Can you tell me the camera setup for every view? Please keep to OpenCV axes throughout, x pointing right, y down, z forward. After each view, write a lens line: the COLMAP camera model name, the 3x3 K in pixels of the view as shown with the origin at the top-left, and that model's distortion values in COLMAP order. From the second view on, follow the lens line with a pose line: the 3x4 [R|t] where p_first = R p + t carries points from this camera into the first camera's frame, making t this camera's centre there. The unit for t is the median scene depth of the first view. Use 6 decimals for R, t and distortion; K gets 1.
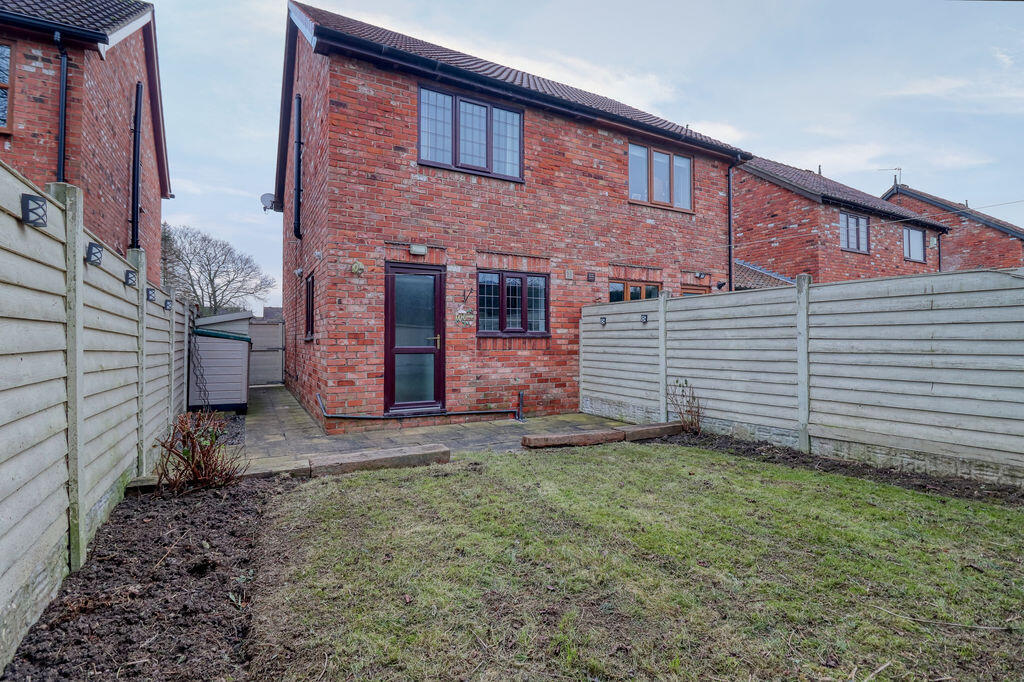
lens RADIAL K [[487.9, 0, 510.6], [0, 487.9, 338.6], [0, 0, 1]] dist [0.003277, -0.000004]
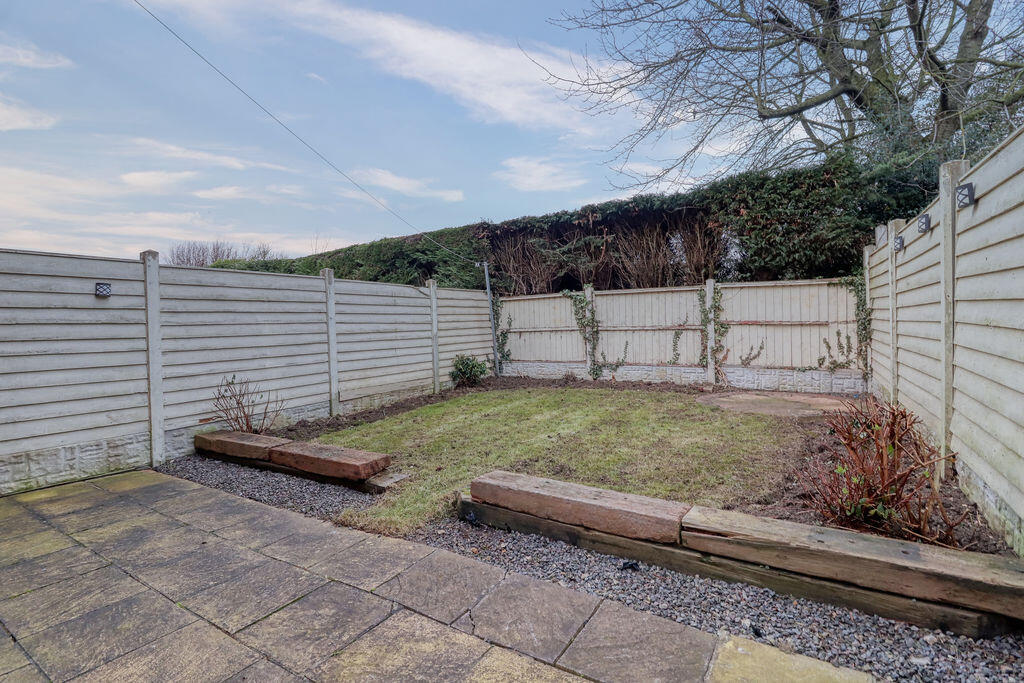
lens RADIAL K [[487.9, 0, 511.5], [0, 487.9, 336.3], [0, 0, 1]] dist [0.003277, -0.000004]
pose [[-0.481982, -0.011511, 0.876106, -0.589543], [0.016841, 0.999607, 0.022399, 0.011950], [-0.876019, 0.025551, -0.481599, 1.058722]]
